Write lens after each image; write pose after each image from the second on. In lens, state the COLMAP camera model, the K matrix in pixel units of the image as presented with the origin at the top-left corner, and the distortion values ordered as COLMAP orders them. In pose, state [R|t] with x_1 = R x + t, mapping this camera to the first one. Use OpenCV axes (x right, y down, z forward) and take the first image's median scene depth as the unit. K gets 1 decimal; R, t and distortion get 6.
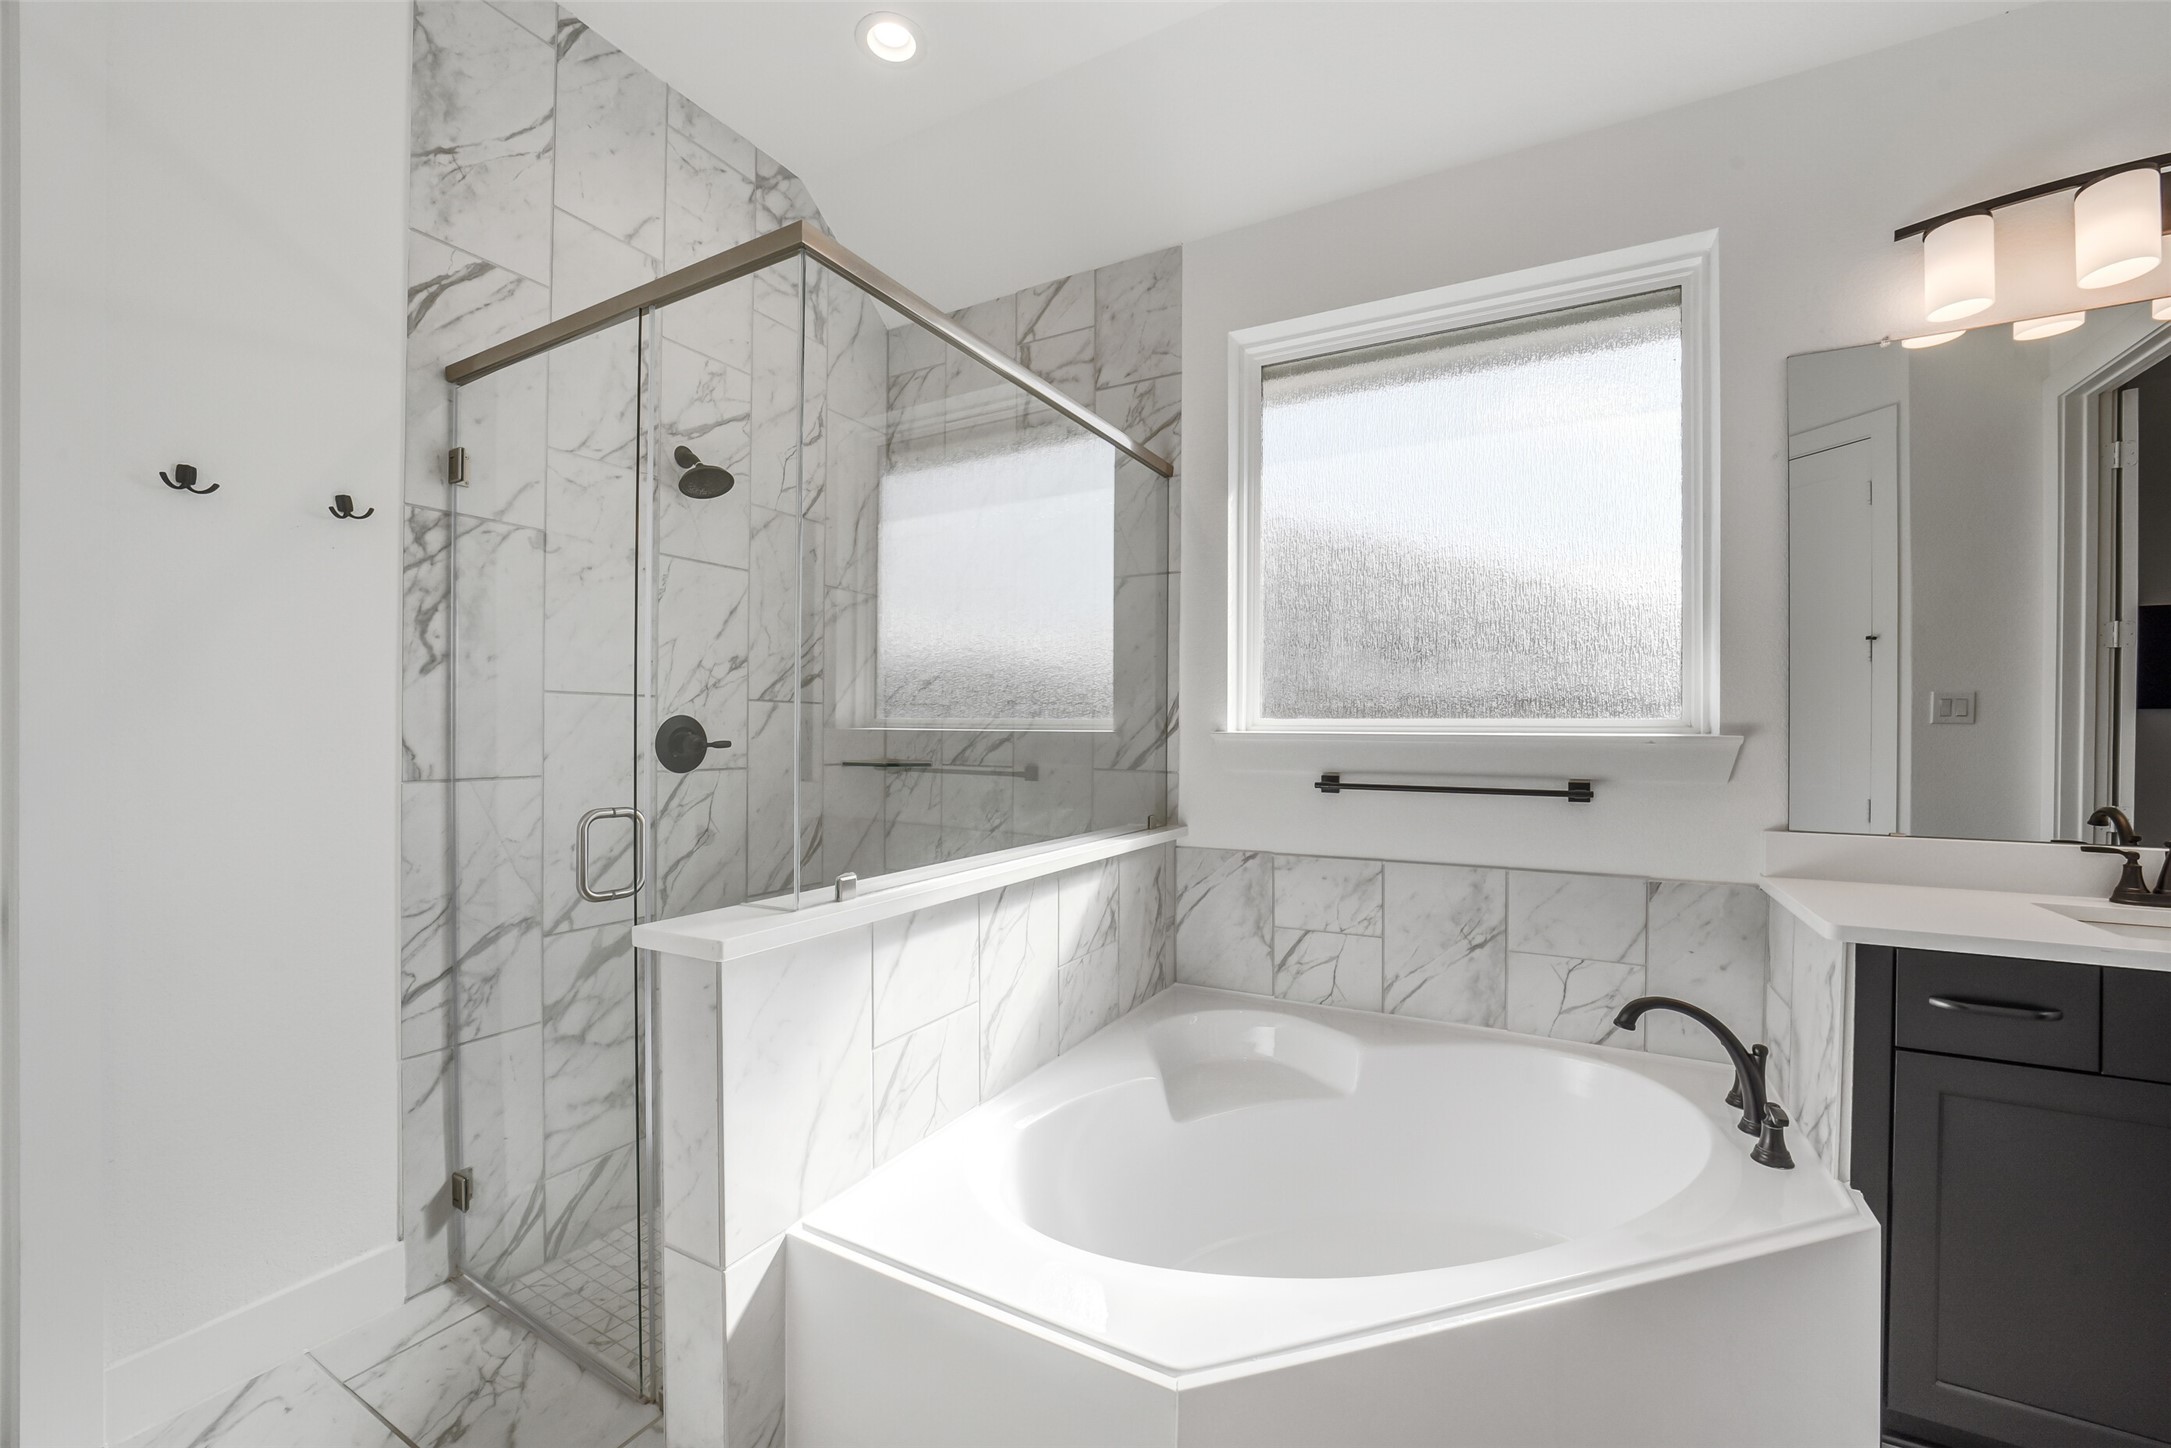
lens RADIAL K [[853.8, 0, 1092.9], [0, 853.8, 739.1], [0, 0, 1]] dist [-0.041251, 0.010178]
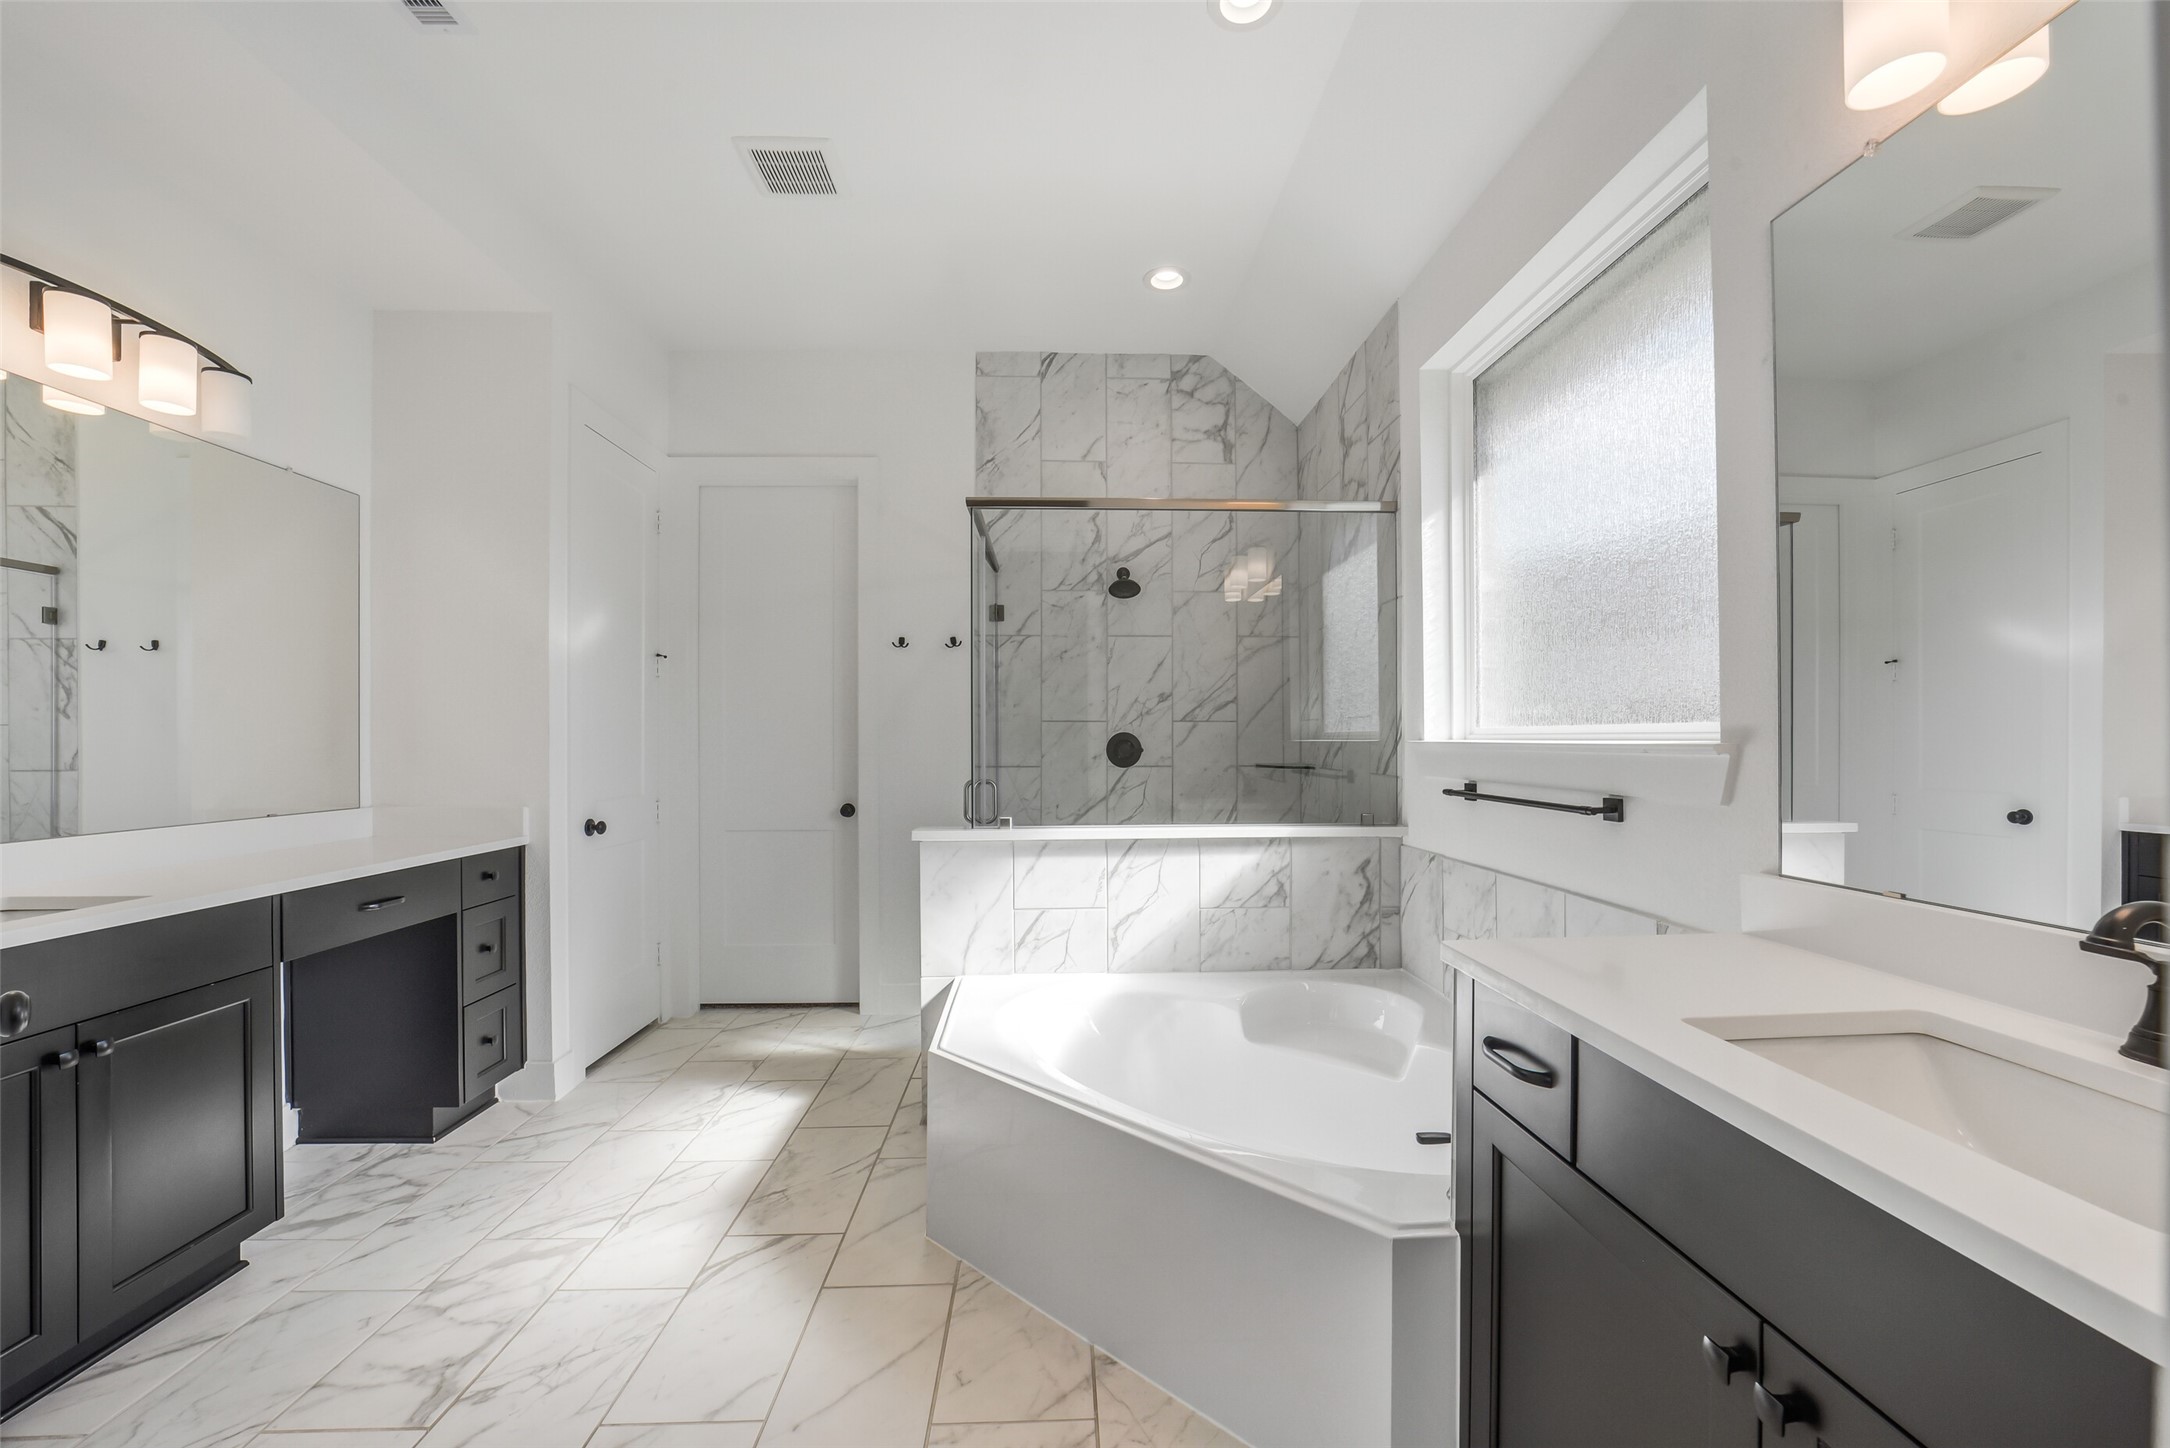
lens RADIAL K [[853.4, 0, 1092.4], [0, 853.4, 739.1], [0, 0, 1]] dist [-0.041251, 0.010178]
pose [[0.524089, -0.006658, -0.851637, 0.898774], [-0.001497, 0.999961, -0.008739, -0.000626], [0.851662, 0.005855, 0.524059, 0.088448]]
